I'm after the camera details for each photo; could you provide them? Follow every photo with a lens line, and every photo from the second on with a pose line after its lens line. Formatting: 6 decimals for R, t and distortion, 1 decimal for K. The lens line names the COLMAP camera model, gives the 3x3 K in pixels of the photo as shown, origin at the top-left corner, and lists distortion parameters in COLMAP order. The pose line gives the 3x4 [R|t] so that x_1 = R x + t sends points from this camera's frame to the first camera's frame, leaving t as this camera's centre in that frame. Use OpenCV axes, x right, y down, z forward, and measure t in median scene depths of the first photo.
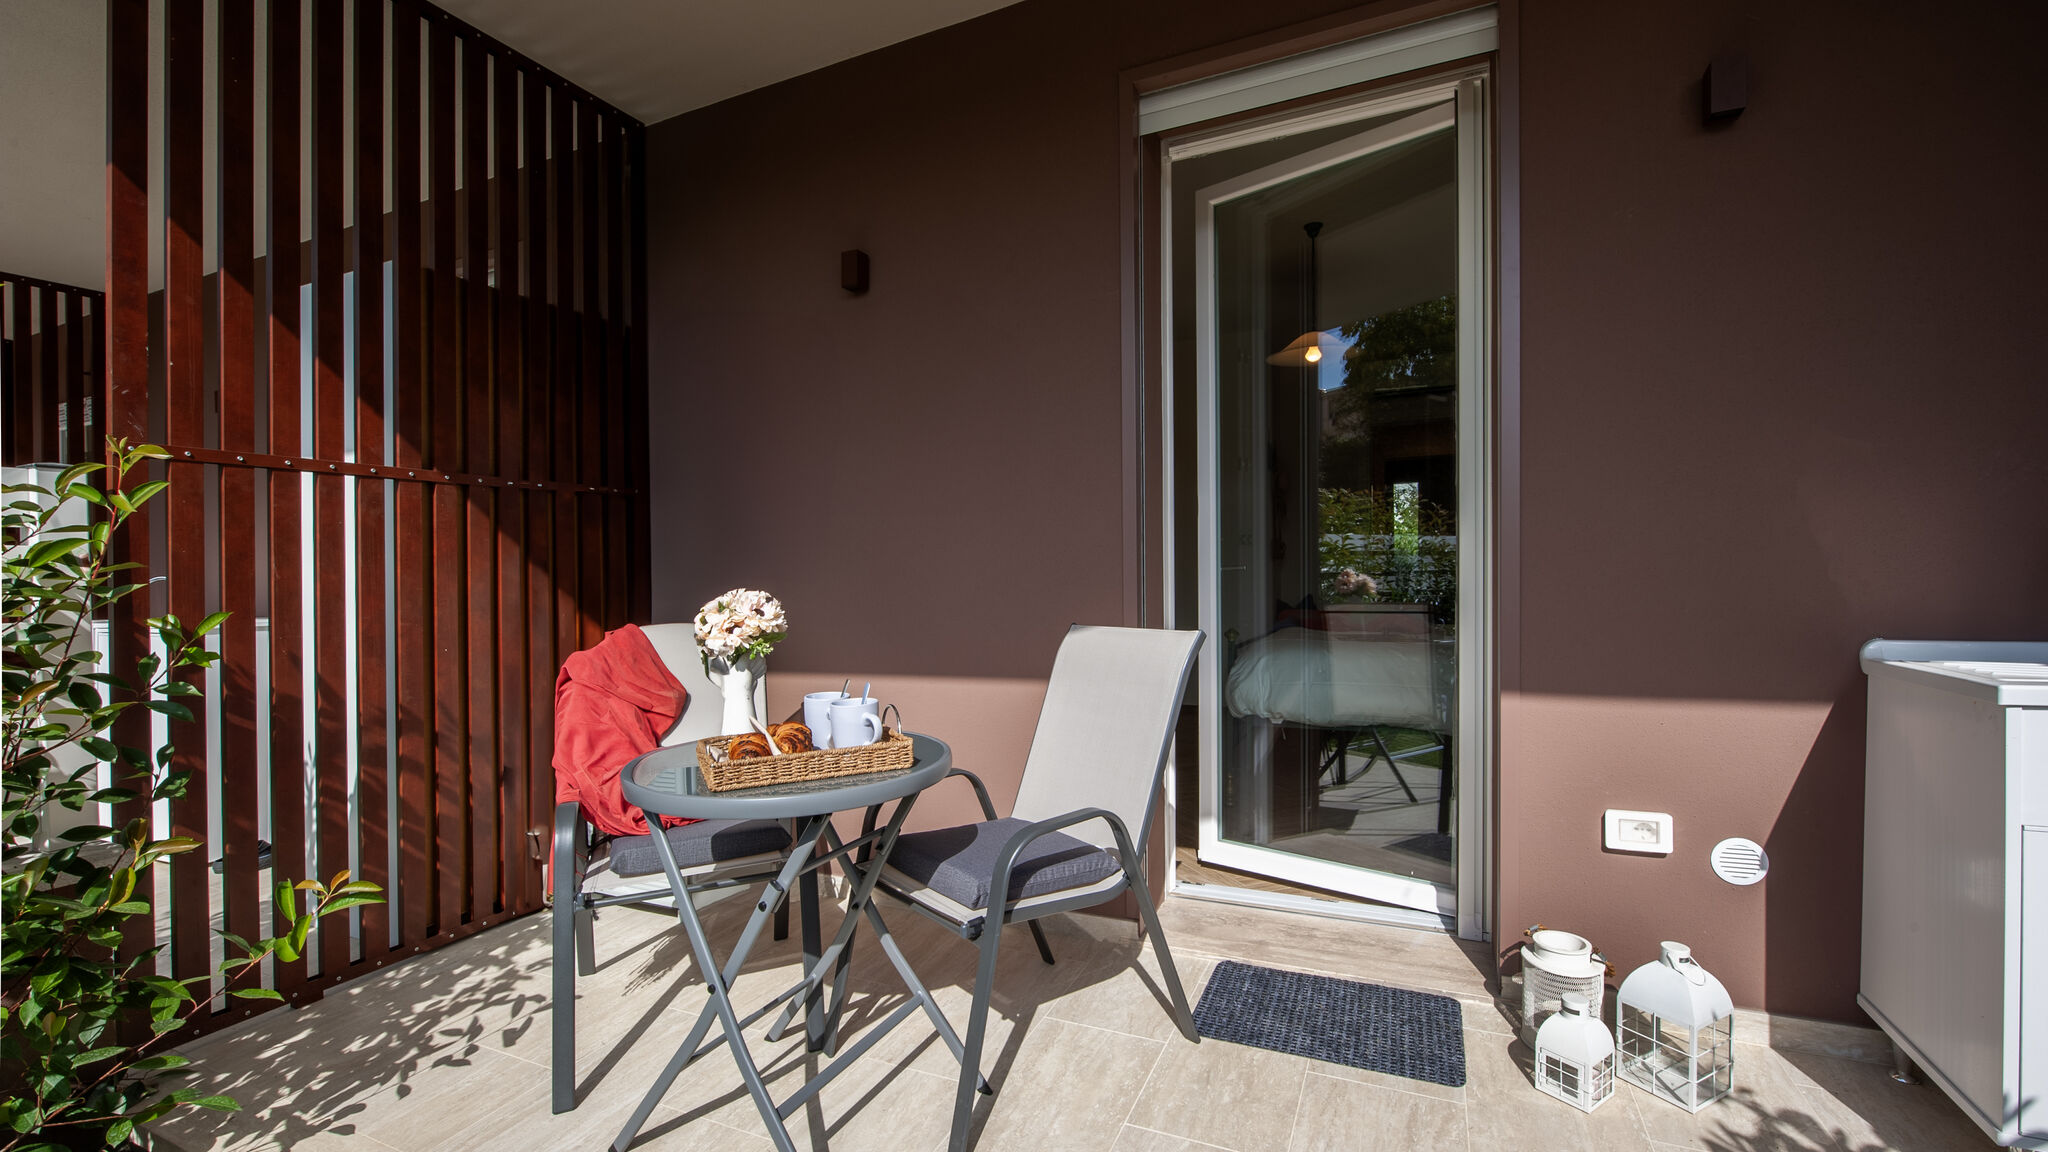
lens RADIAL K [[904.5, 0, 1090.4], [0, 904.5, 572.8], [0, 0, 1]] dist [0.001186, 0.000070]
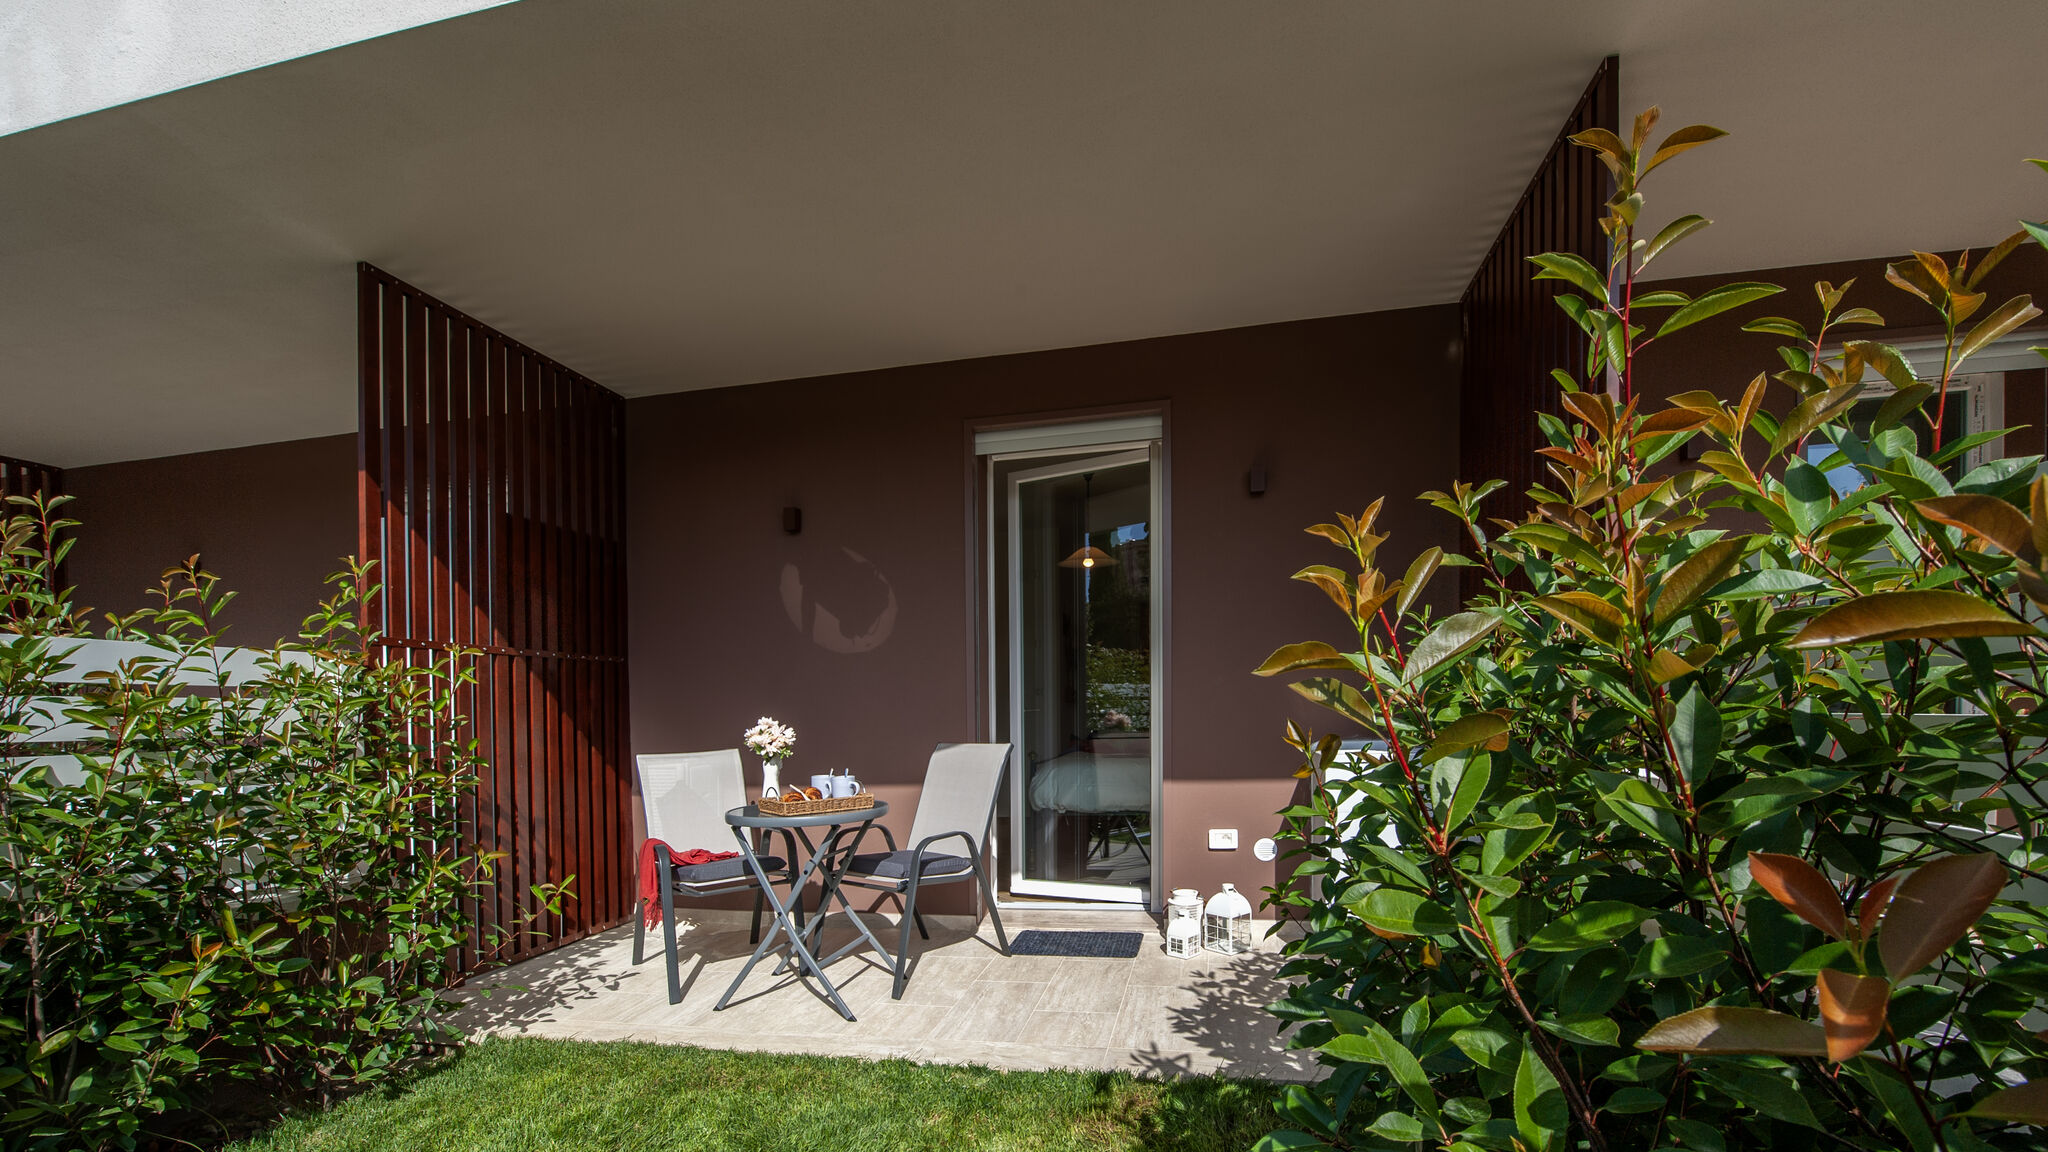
lens RADIAL K [[810.0, 0, 1024.0], [0, 810.0, 576.0], [0, 0, 1]] dist [-0.009990, -0.000341]
pose [[0.990763, 0.017165, 0.134514, -0.077727], [0.005840, 0.985634, -0.168794, 0.003987], [-0.135479, 0.168020, 0.976429, -0.653993]]
